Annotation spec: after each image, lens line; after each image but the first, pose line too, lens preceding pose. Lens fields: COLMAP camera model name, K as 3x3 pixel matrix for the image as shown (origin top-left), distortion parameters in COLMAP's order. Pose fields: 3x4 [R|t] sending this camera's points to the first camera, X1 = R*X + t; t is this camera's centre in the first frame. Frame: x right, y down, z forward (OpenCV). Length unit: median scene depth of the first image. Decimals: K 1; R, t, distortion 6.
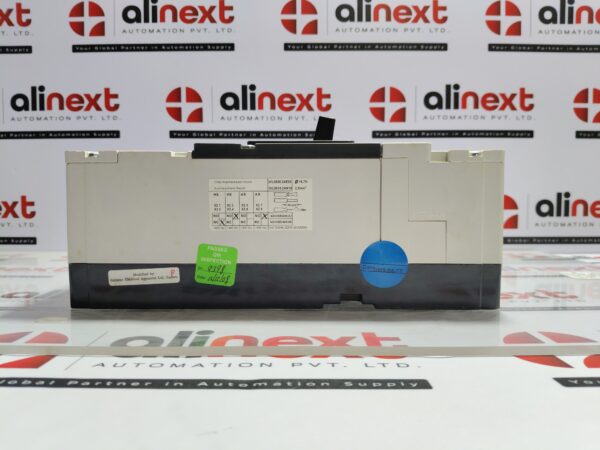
lens RADIAL K [[472.8, 0, 305.3], [0, 472.8, 223.5], [0, 0, 1]] dist [0.029428, -0.090597]
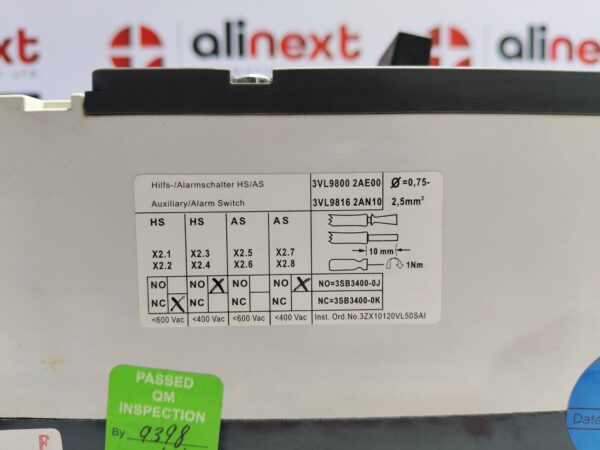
lens RADIAL K [[472.8, 0, 296.2], [0, 472.8, 228.0], [0, 0, 1]] dist [0.029428, -0.090597]
pose [[0.999819, -0.007964, 0.017268, -0.095619], [0.007169, 0.998935, 0.045583, -0.071602], [-0.017612, -0.045451, 0.998811, 0.661026]]
